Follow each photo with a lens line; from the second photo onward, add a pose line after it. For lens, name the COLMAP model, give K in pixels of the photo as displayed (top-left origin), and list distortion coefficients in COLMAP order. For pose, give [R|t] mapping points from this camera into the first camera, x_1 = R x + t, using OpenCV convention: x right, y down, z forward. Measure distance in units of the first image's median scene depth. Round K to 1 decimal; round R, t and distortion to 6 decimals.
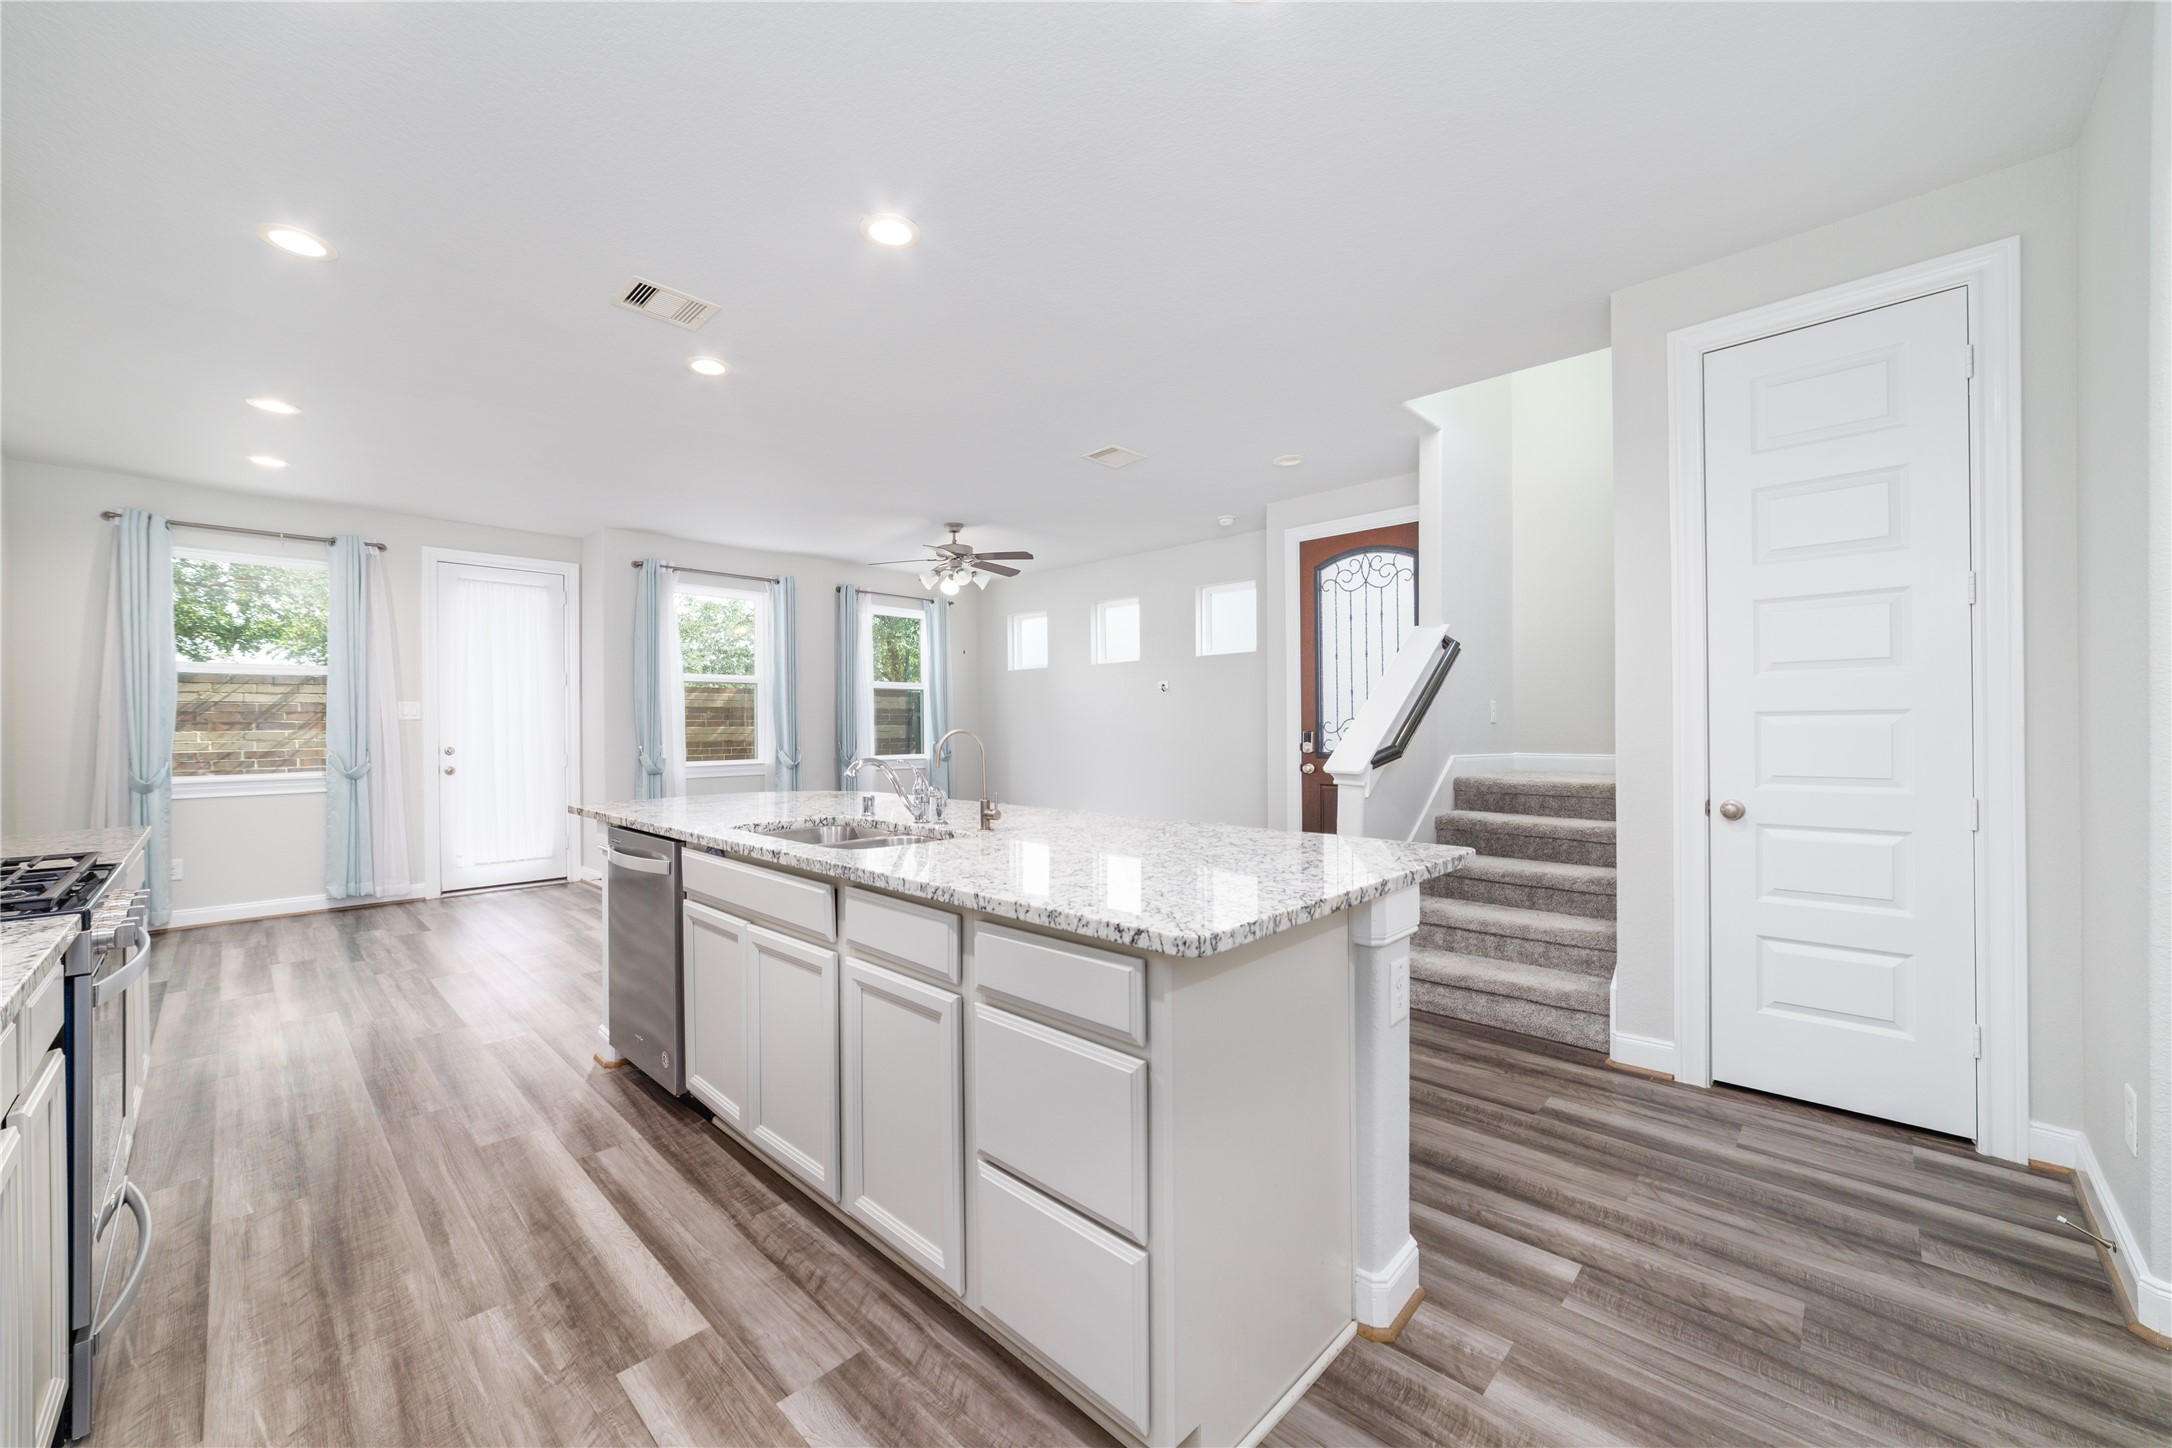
lens RADIAL K [[832.0, 0, 1075.3], [0, 832.0, 725.8], [0, 0, 1]] dist [-0.000090, 0.000076]
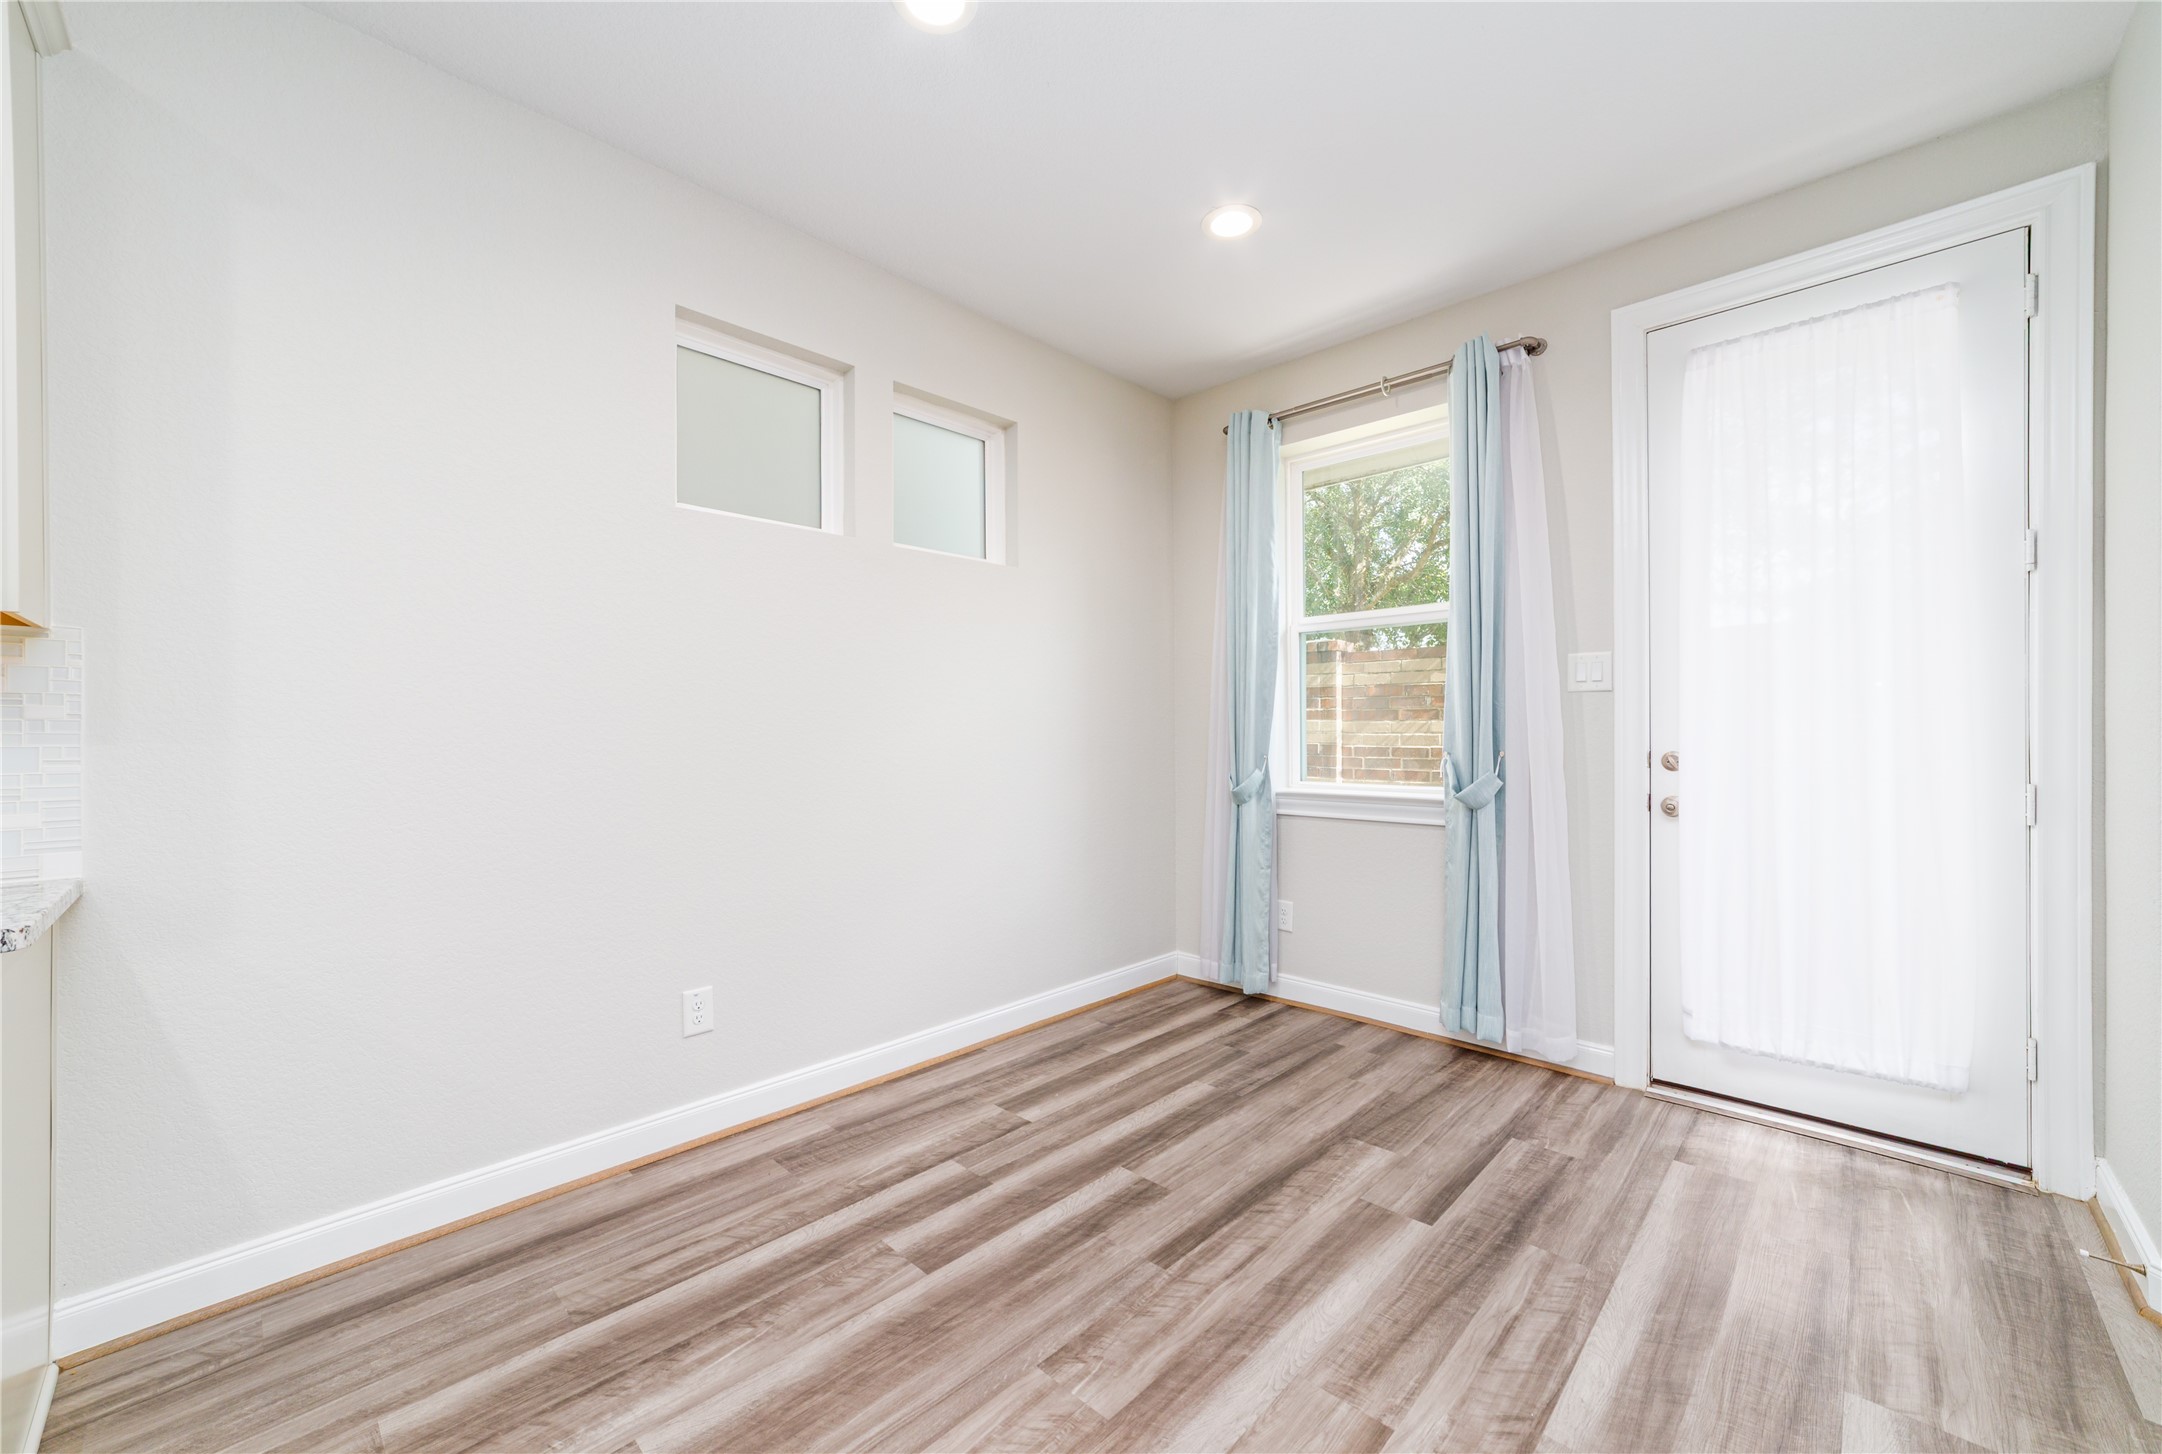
lens RADIAL K [[845.3, 0, 1081.0], [0, 845.3, 727.0], [0, 0, 1]] dist [-0.008586, 0.000230]
pose [[0.010000, 0.002886, -0.999946, -0.351315], [0.000975, 0.999995, 0.002896, 0.012234], [0.999950, -0.001004, 0.009997, 0.767648]]
